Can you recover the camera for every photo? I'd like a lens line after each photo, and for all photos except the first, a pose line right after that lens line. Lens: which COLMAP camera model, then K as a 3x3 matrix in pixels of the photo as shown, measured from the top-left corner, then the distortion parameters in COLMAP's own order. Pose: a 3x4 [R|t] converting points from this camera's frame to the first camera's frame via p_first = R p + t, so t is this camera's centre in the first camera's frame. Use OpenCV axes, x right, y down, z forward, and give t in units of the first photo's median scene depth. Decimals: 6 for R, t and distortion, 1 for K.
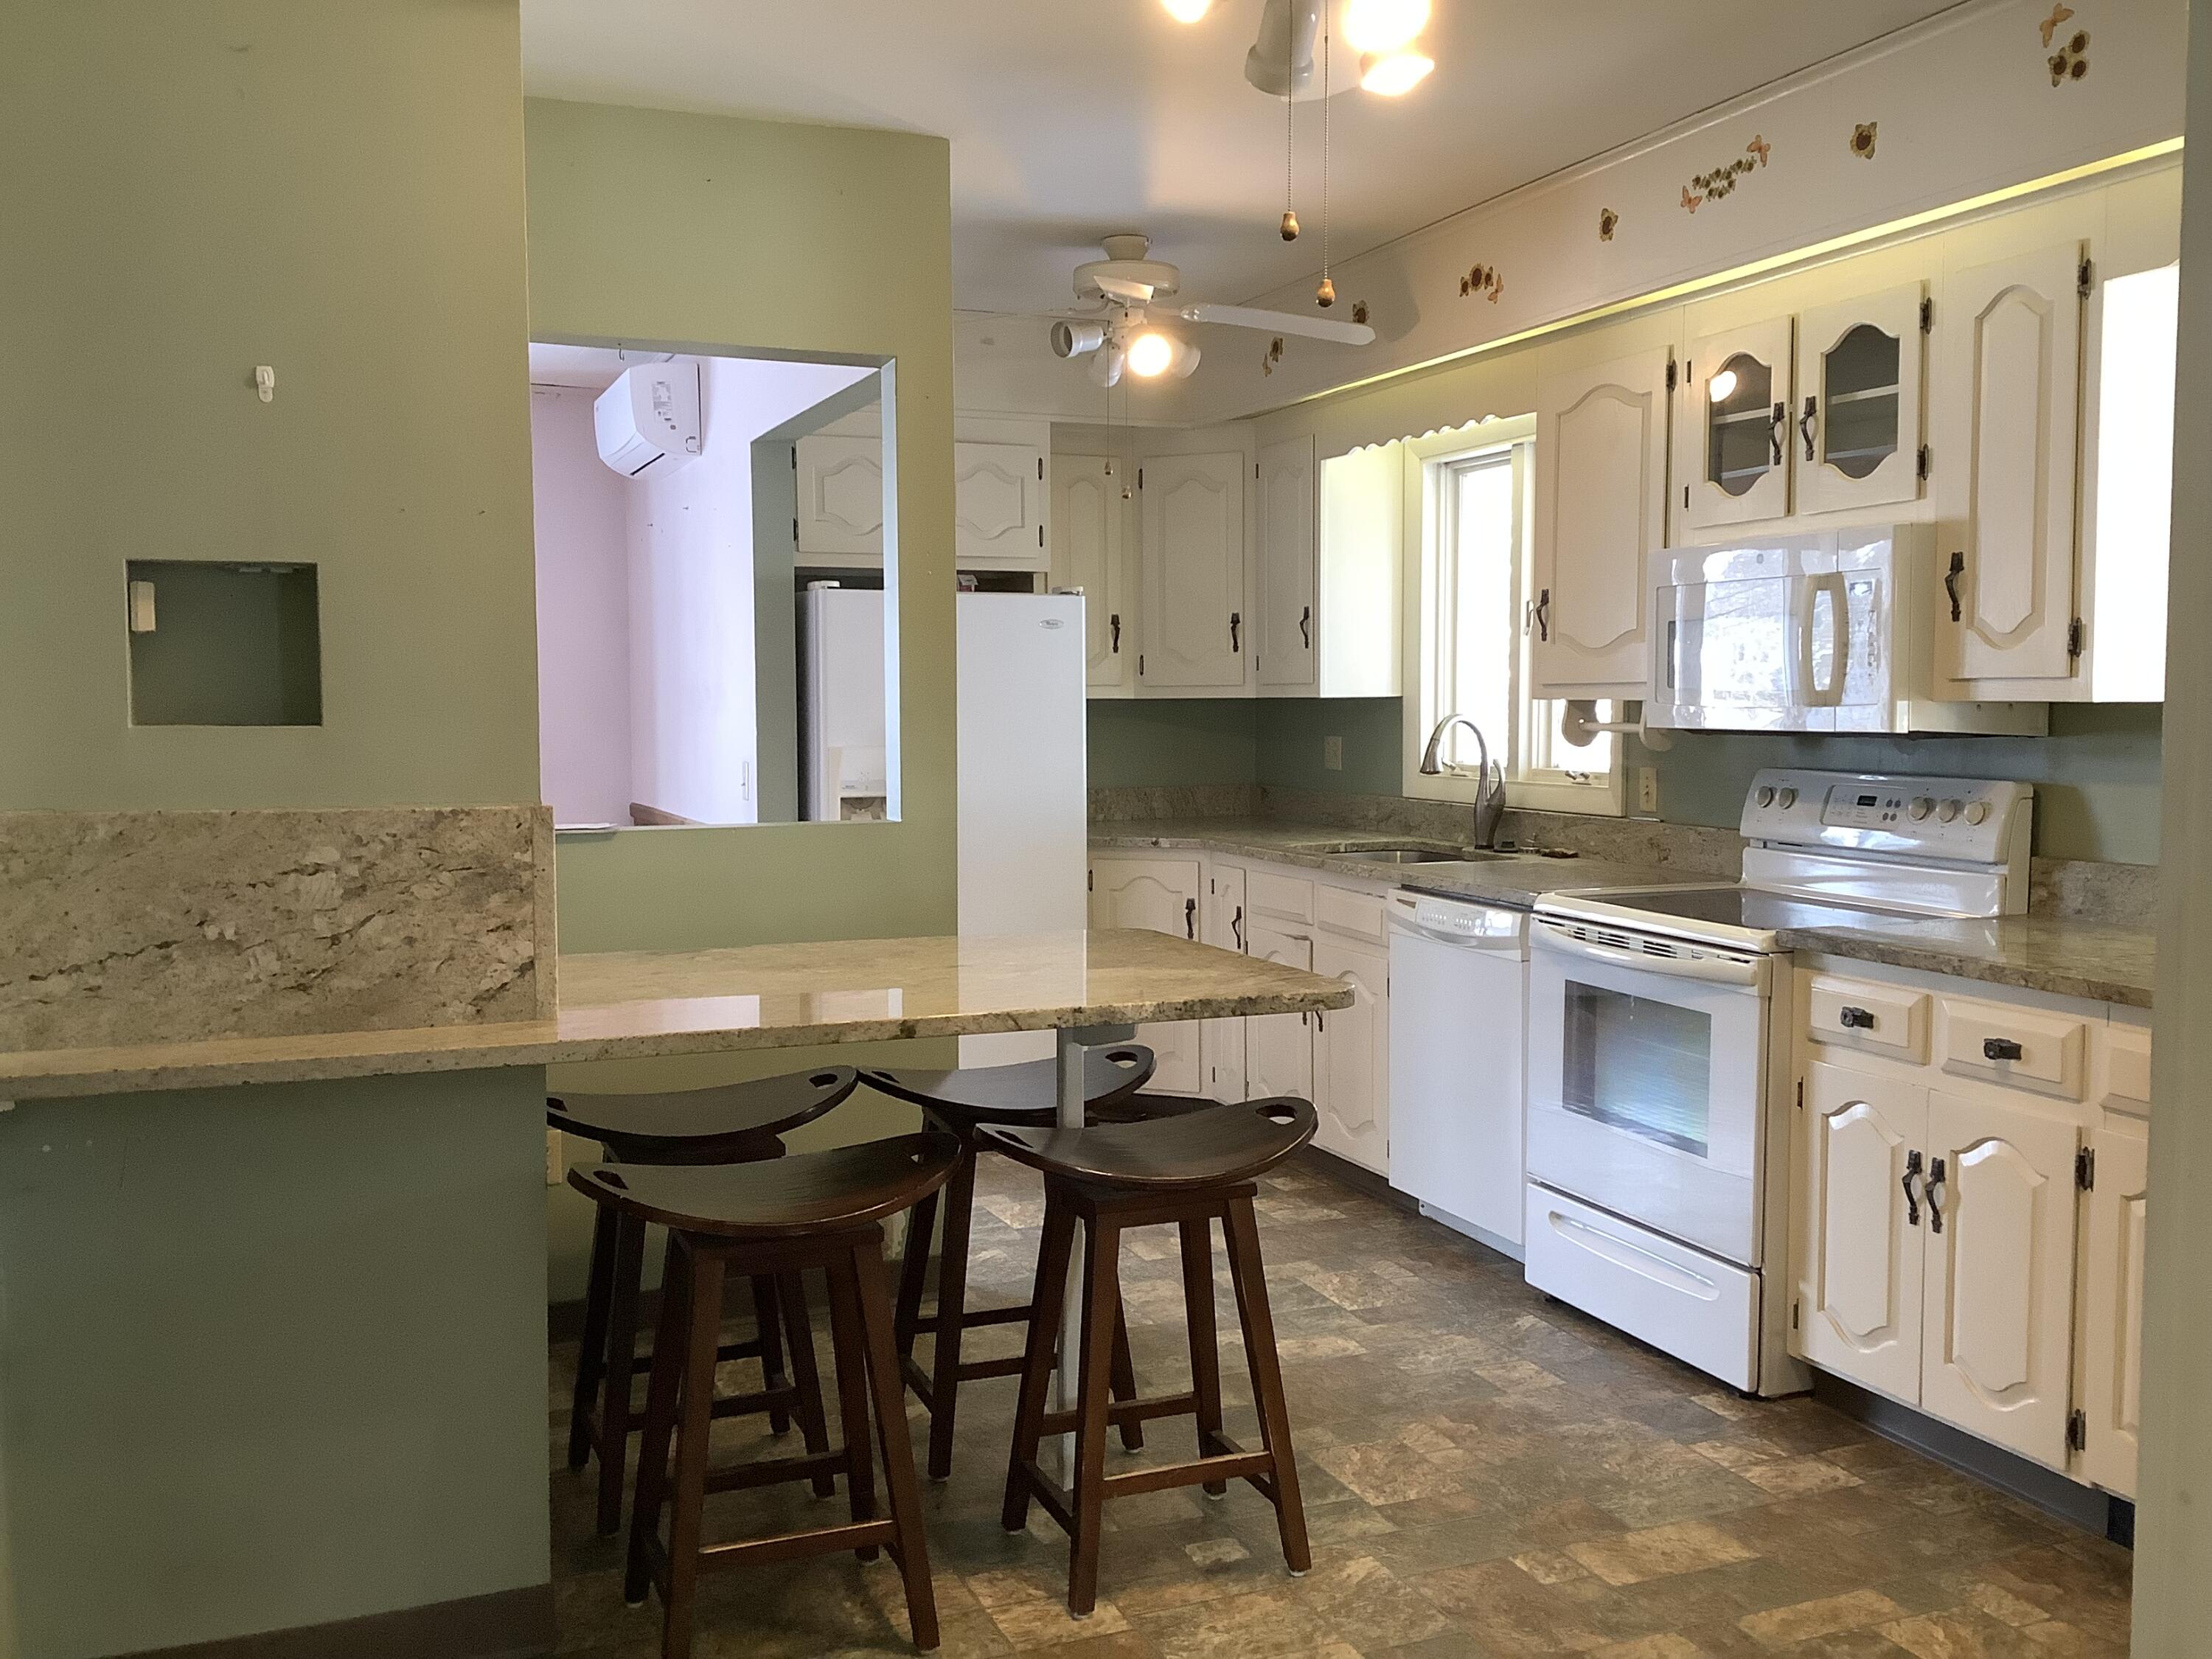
lens RADIAL K [[1995.8, 0, 1106.9], [0, 1995.8, 830.7], [0, 0, 1]] dist [0.097044, -0.180003]
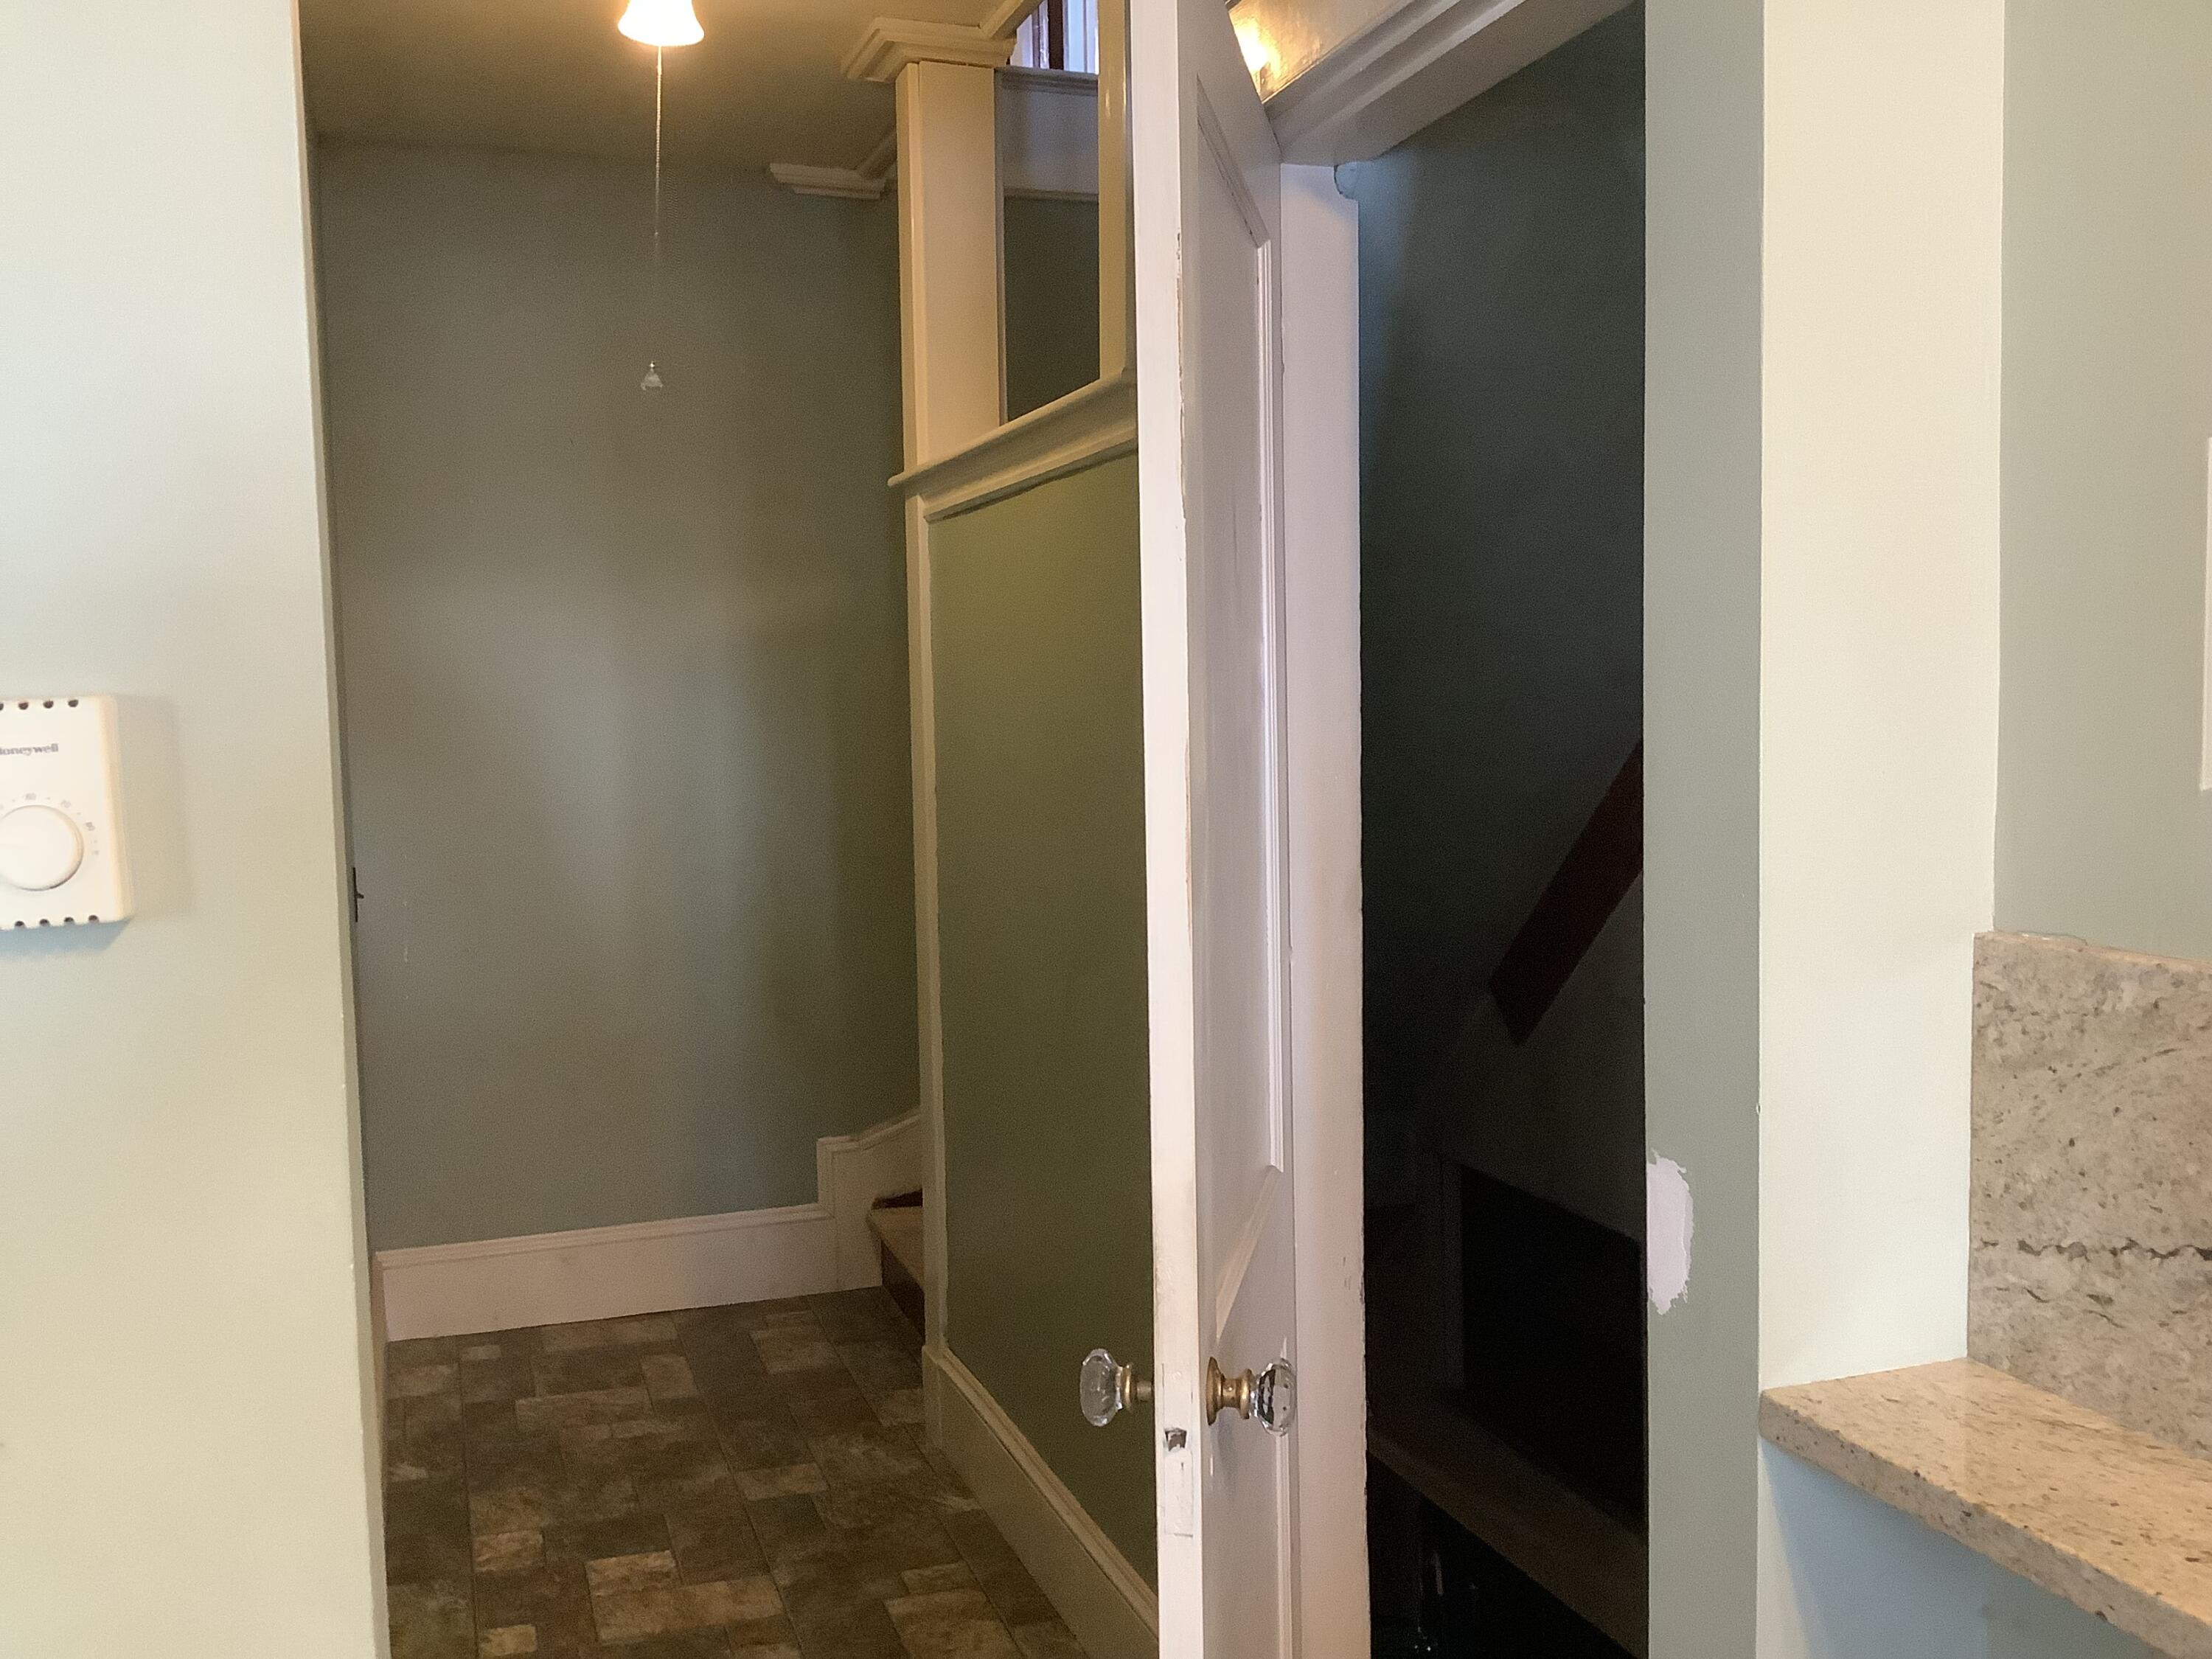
lens RADIAL K [[1995.8, 0, 1106.3], [0, 1995.8, 834.5], [0, 0, 1]] dist [0.097044, -0.180003]
pose [[-0.049034, 0.072917, -0.996132, 0.008669], [-0.052095, 0.995787, 0.075457, -0.063806], [0.997438, 0.055593, -0.045029, 0.770384]]
